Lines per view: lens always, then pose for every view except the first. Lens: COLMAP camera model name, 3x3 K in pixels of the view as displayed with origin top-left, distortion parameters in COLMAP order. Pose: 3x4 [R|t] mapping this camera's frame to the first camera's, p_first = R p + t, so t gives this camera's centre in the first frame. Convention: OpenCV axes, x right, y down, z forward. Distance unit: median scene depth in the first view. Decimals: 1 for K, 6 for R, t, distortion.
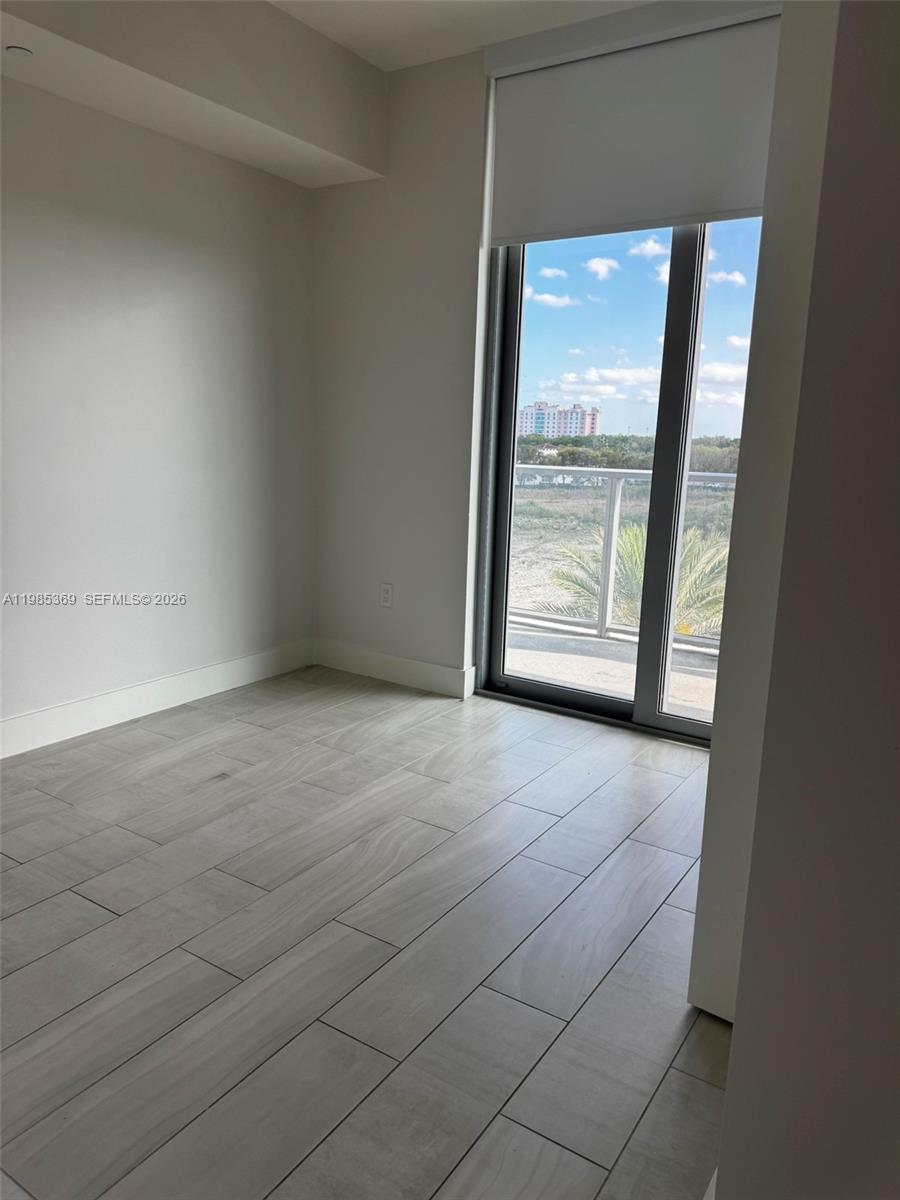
lens RADIAL K [[854.9, 0, 447.8], [0, 854.9, 595.5], [0, 0, 1]] dist [0.041881, -0.037111]
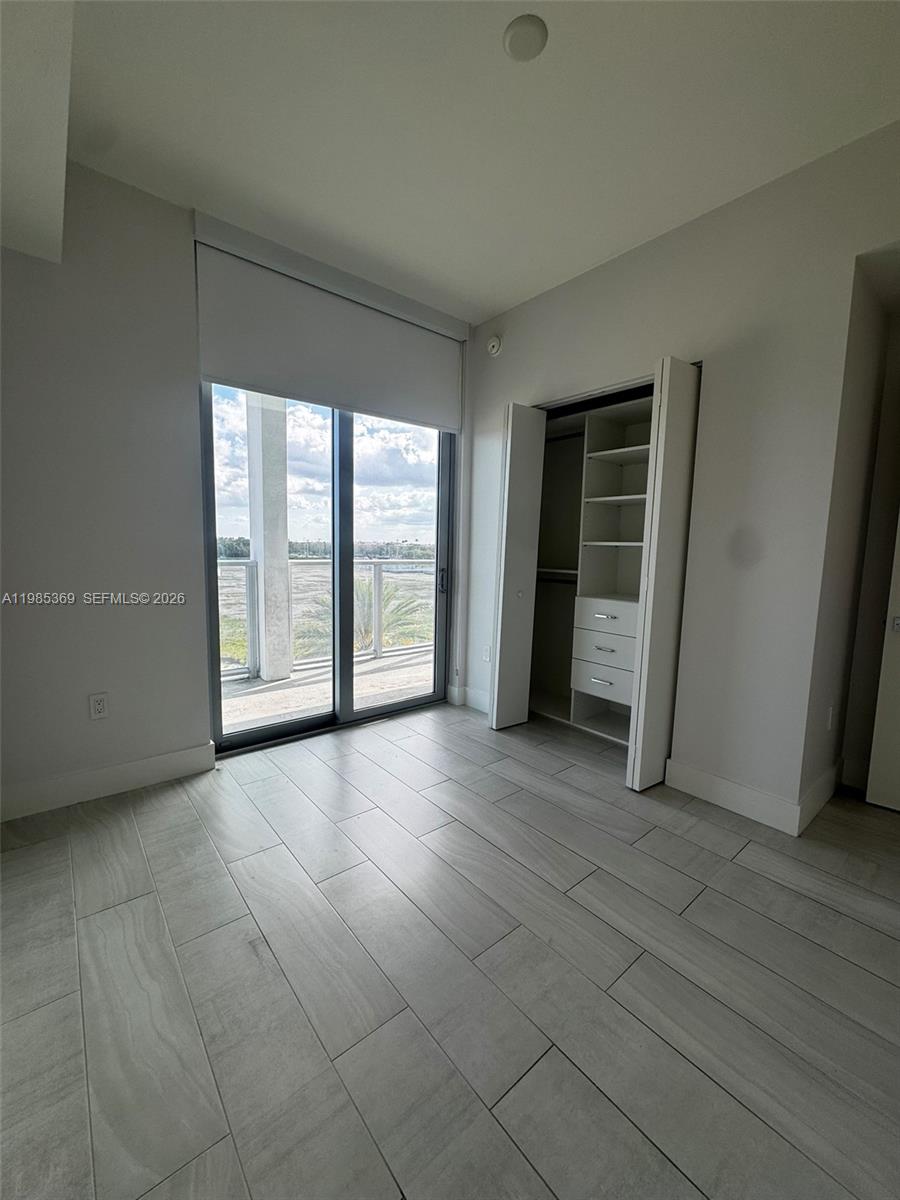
lens RADIAL K [[480.2, 0, 446.0], [0, 480.2, 599.8], [0, 0, 1]] dist [-0.000952, 0.000441]
pose [[0.290058, -0.136812, 0.947179, -0.586001], [0.169034, 0.981492, 0.090004, -0.132541], [-0.941963, 0.133999, 0.307816, 0.595523]]
